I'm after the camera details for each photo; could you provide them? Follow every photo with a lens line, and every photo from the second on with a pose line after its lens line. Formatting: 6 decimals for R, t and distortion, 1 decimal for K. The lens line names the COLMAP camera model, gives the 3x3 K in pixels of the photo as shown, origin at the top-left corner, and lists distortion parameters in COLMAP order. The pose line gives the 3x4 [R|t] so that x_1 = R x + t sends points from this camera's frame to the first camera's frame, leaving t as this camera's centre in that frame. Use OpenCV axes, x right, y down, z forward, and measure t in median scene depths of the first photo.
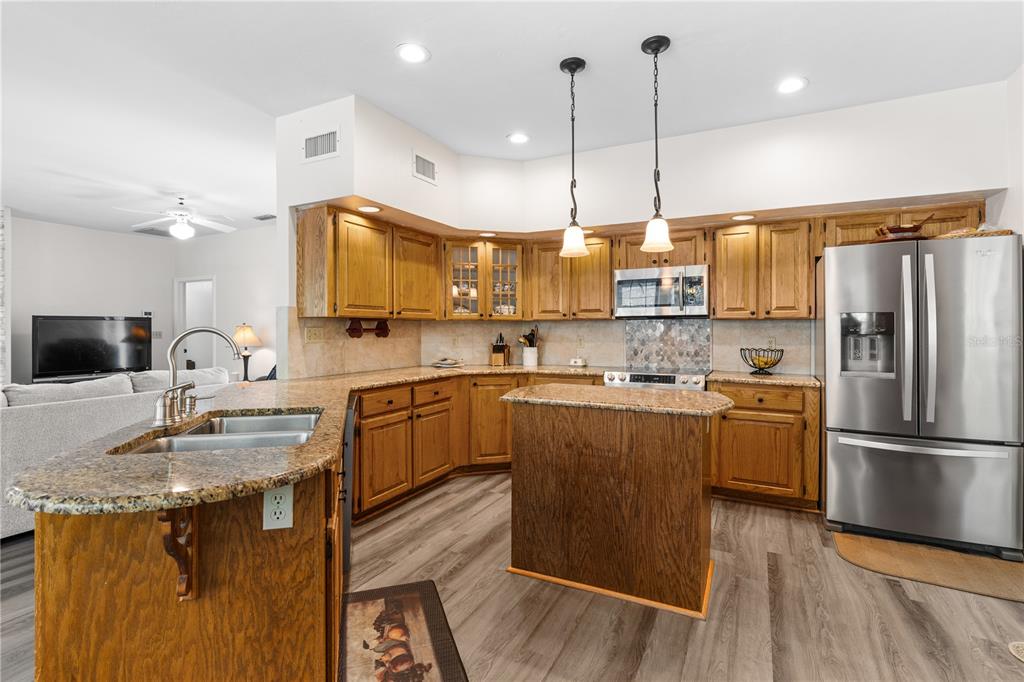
lens RADIAL K [[483.2, 0, 510.1], [0, 483.2, 331.9], [0, 0, 1]] dist [-0.004886, 0.000206]
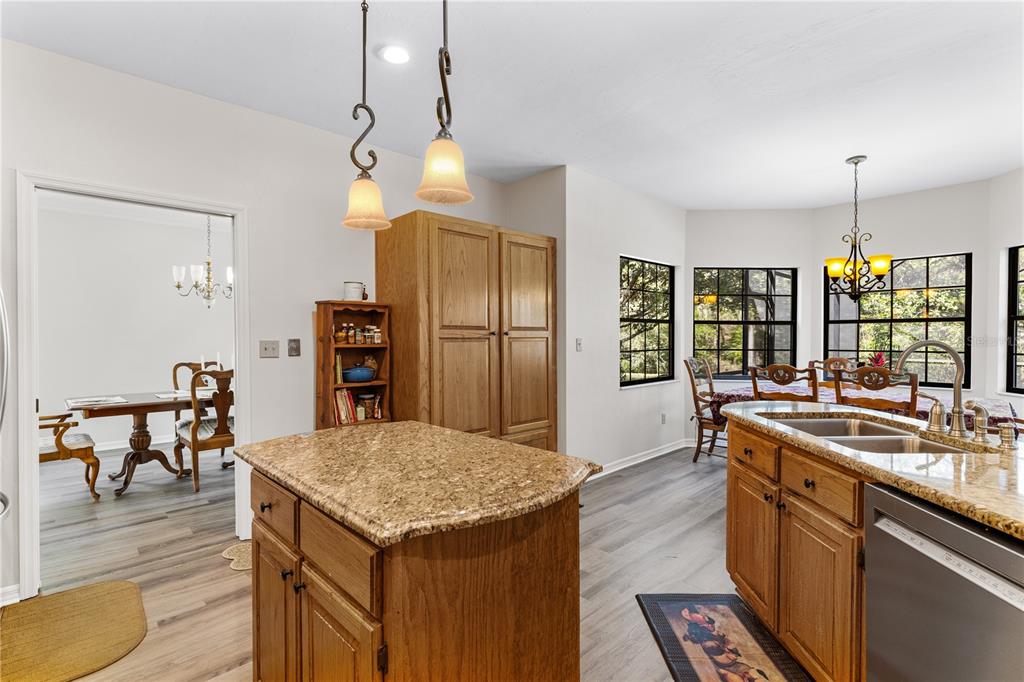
lens RADIAL K [[483.2, 0, 511.4], [0, 483.2, 340.3], [0, 0, 1]] dist [-0.004886, 0.000206]
pose [[-0.947658, -0.002669, 0.319277, -0.095394], [-0.001151, 0.999987, 0.004942, -0.012104], [-0.319286, 0.004316, -0.947649, 1.501890]]
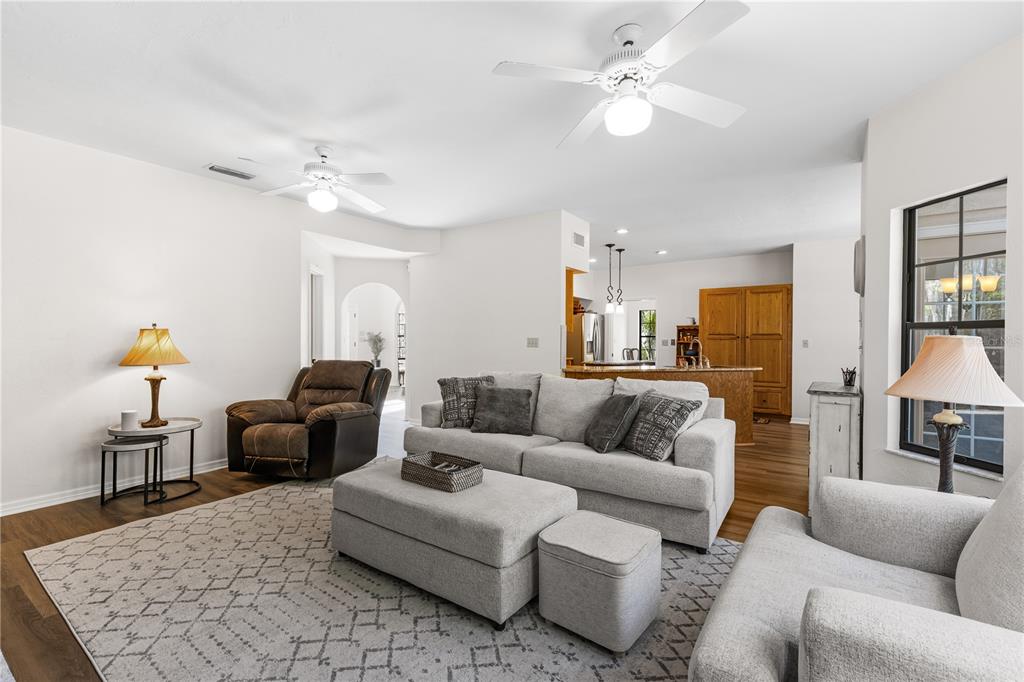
lens RADIAL K [[464.4, 0, 507.8], [0, 464.4, 338.9], [0, 0, 1]] dist [0.004183, -0.001046]
pose [[0.167847, -0.000948, 0.985813, -2.656073], [-0.005874, 0.999981, 0.001962, -0.011701], [-0.985795, -0.006120, 0.167839, 1.156884]]
